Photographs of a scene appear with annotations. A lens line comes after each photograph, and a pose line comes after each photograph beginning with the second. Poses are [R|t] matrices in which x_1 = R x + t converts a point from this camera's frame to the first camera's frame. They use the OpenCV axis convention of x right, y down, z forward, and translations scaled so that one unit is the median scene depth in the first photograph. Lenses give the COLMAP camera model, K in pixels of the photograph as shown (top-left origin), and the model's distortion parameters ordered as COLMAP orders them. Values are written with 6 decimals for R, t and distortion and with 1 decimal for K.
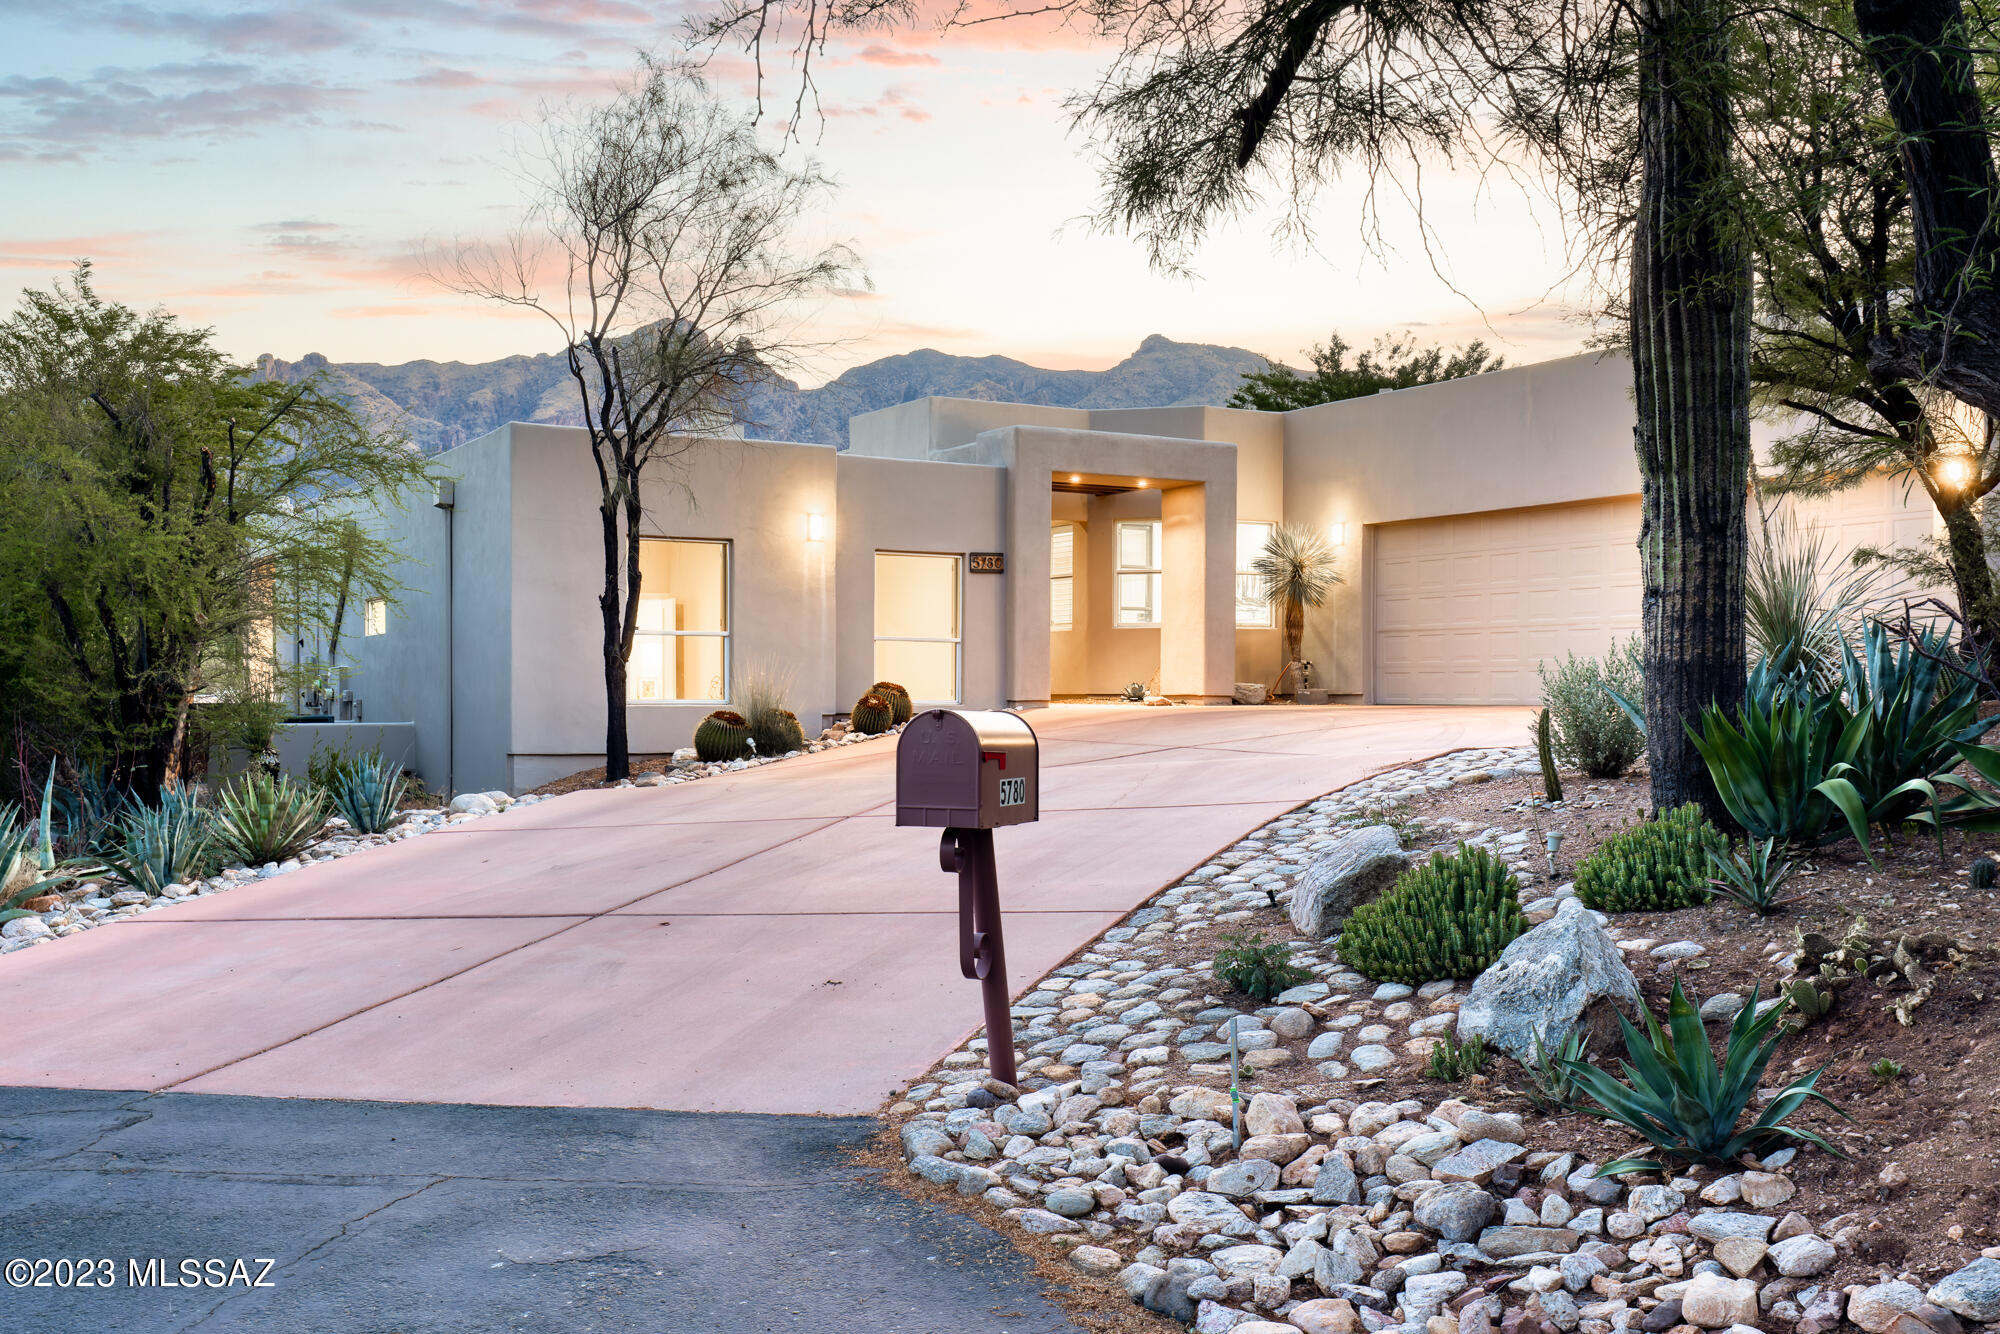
lens RADIAL K [[2095.8, 0, 1000.0], [0, 2095.8, 668.5], [0, 0, 1]] dist [-0.004416, 0.000000]
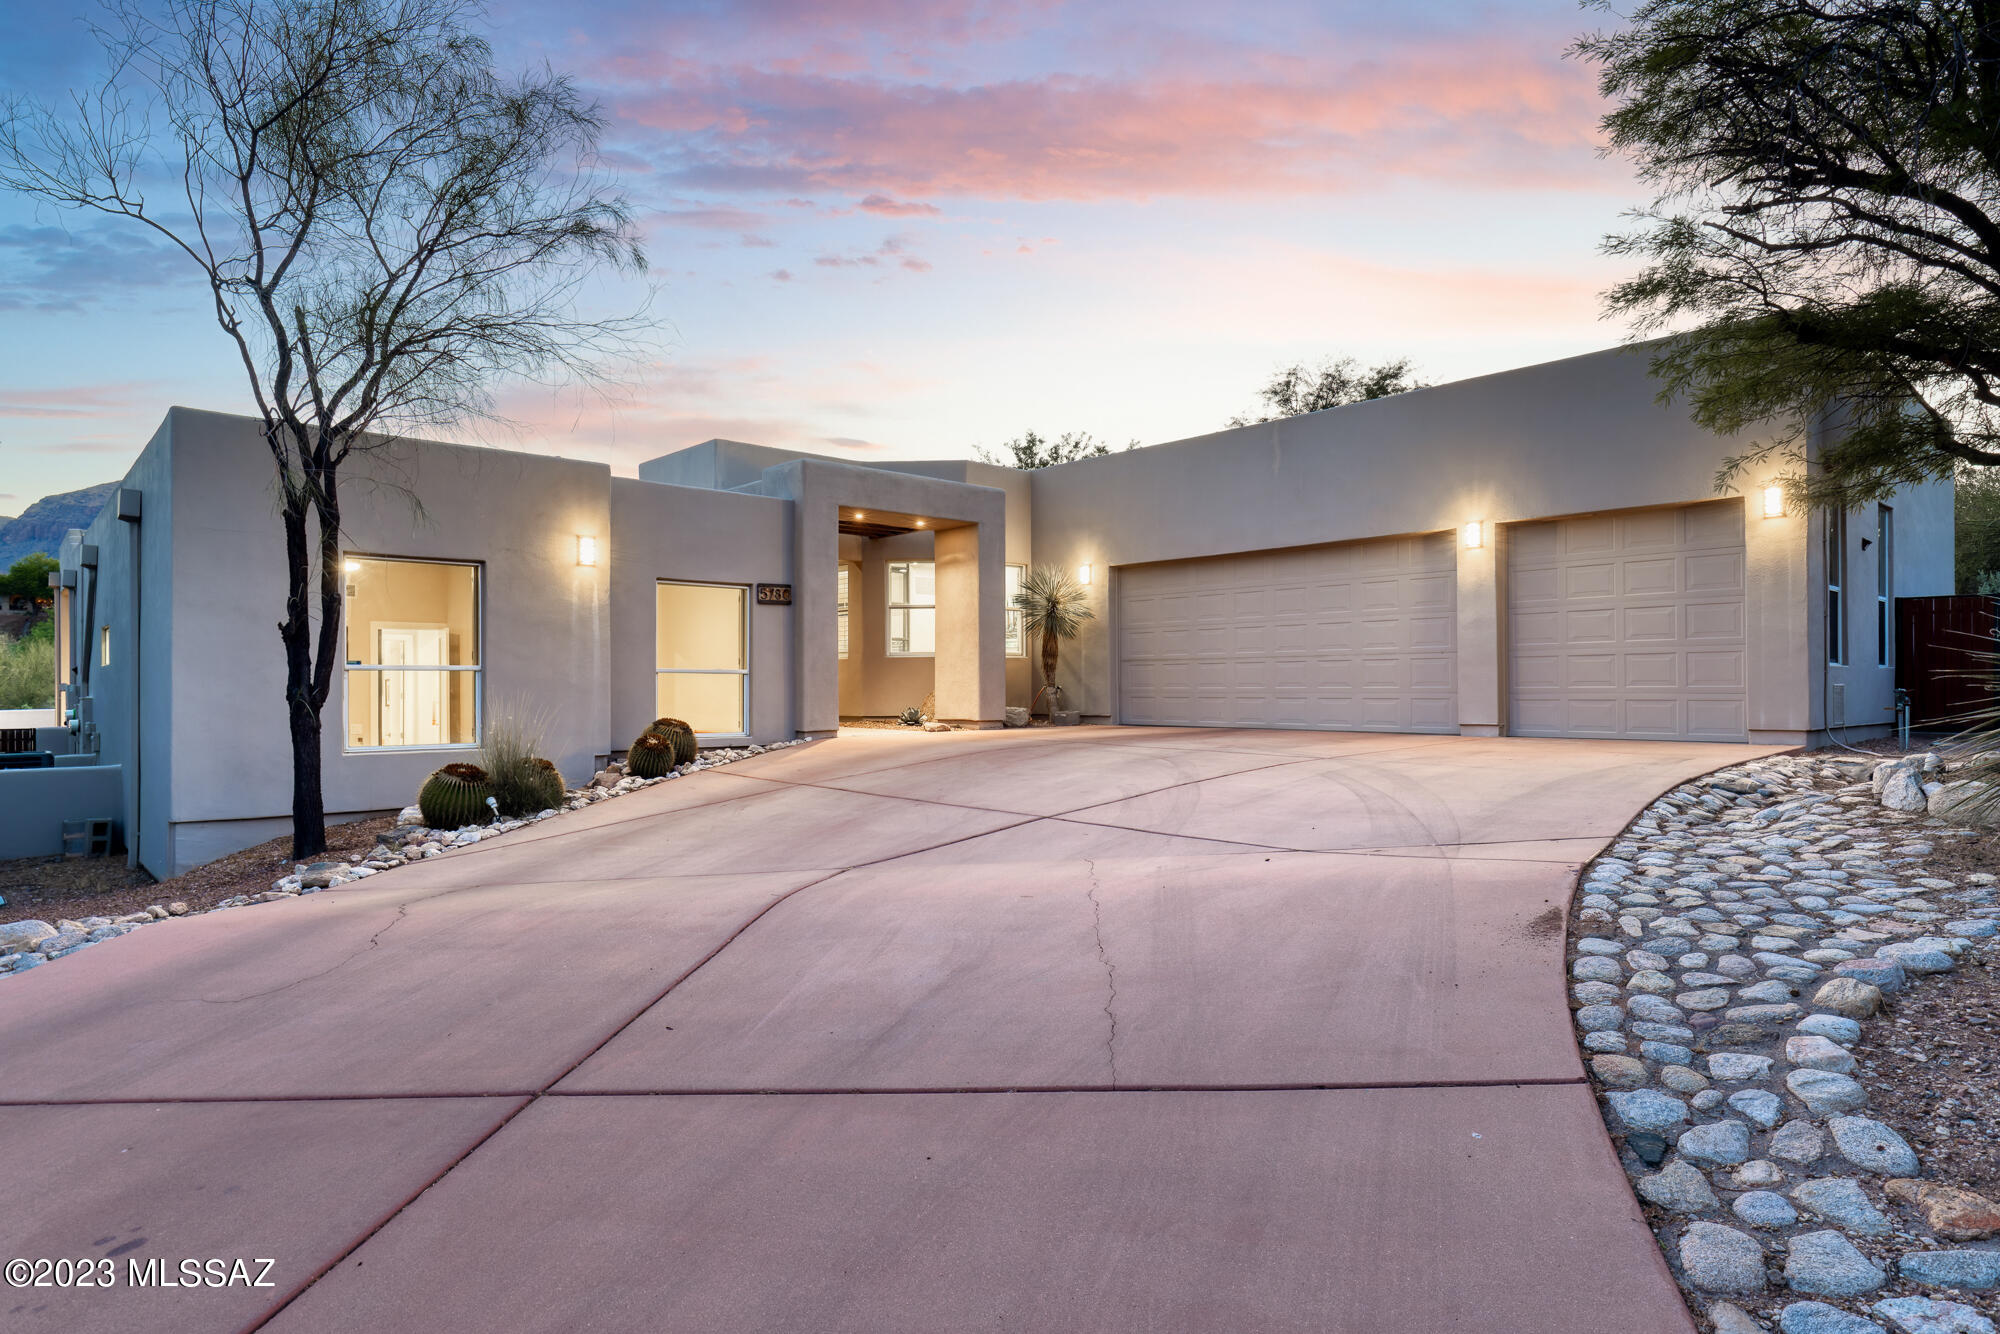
lens RADIAL K [[1120.0, 0, 1002.8], [0, 1120.0, 678.4], [0, 0, 1]] dist [0.001408, -0.001110]
pose [[0.977075, -0.003683, 0.212863, -0.013772], [0.001557, 0.999947, 0.010152, -0.015303], [-0.212890, -0.009587, 0.977029, 0.451659]]
